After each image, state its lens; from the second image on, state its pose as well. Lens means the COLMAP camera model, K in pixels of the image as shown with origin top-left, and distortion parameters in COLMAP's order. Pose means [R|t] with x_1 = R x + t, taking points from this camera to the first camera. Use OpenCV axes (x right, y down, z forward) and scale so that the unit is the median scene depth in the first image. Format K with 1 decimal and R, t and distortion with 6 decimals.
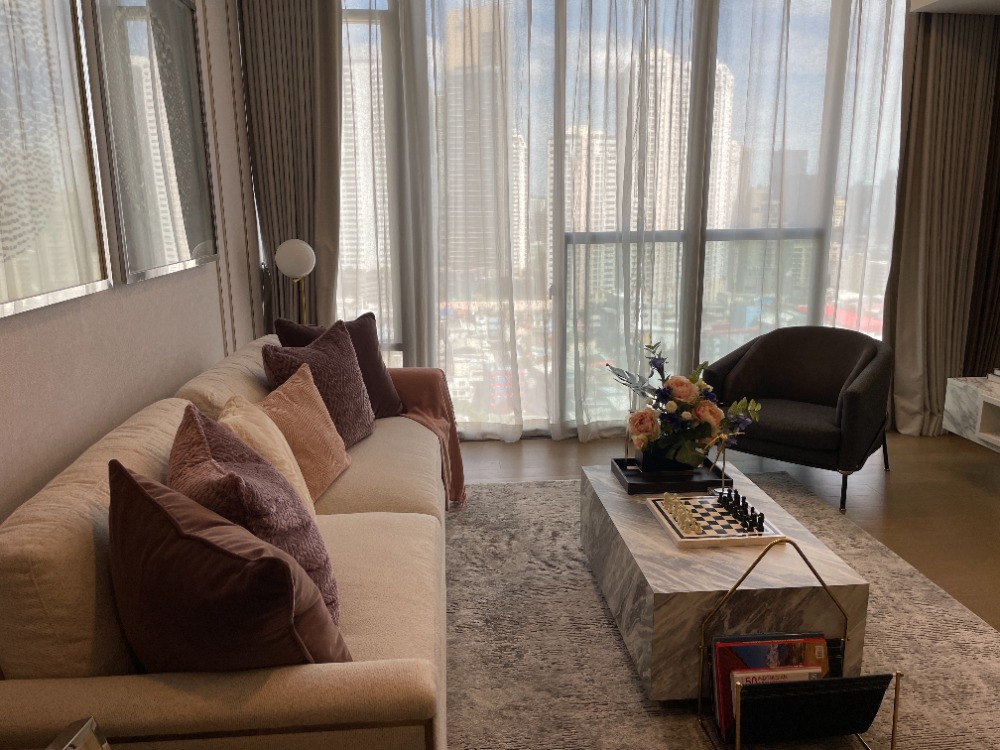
lens RADIAL K [[752.9, 0, 497.4], [0, 752.9, 373.5], [0, 0, 1]] dist [0.094683, -0.116794]
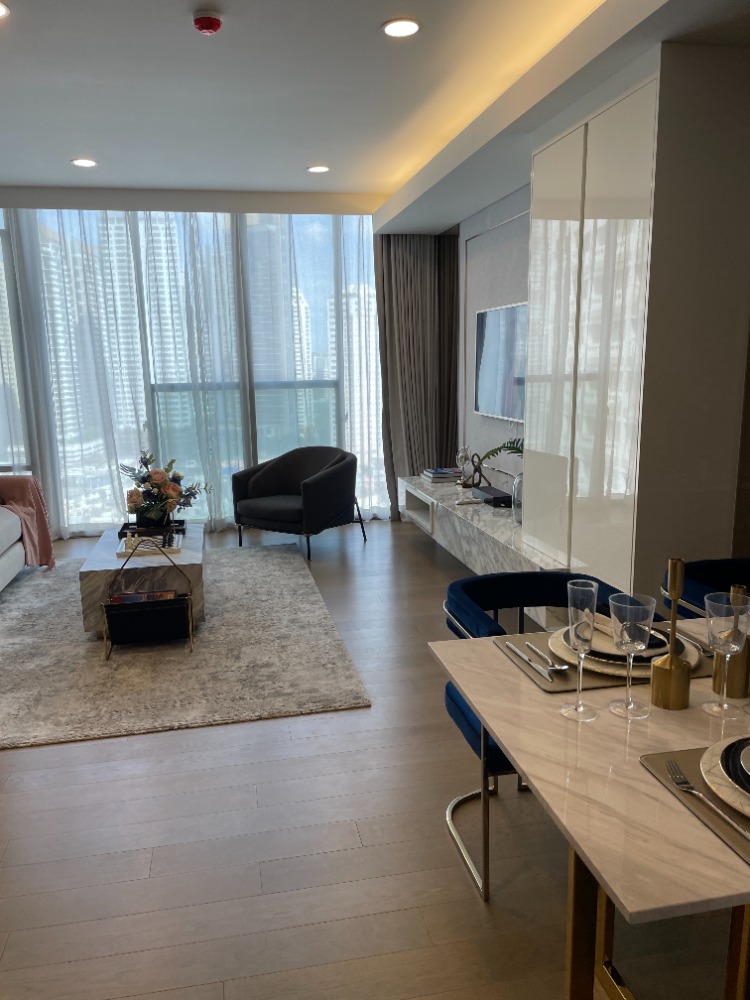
lens RADIAL K [[757.4, 0, 374.1], [0, 757.4, 505.8], [0, 0, 1]] dist [0.086618, -0.121570]
pose [[0.993509, -0.030582, 0.109562, 0.536792], [0.034003, 0.998987, -0.029489, 0.153220], [-0.108549, 0.033023, 0.993542, -0.710313]]
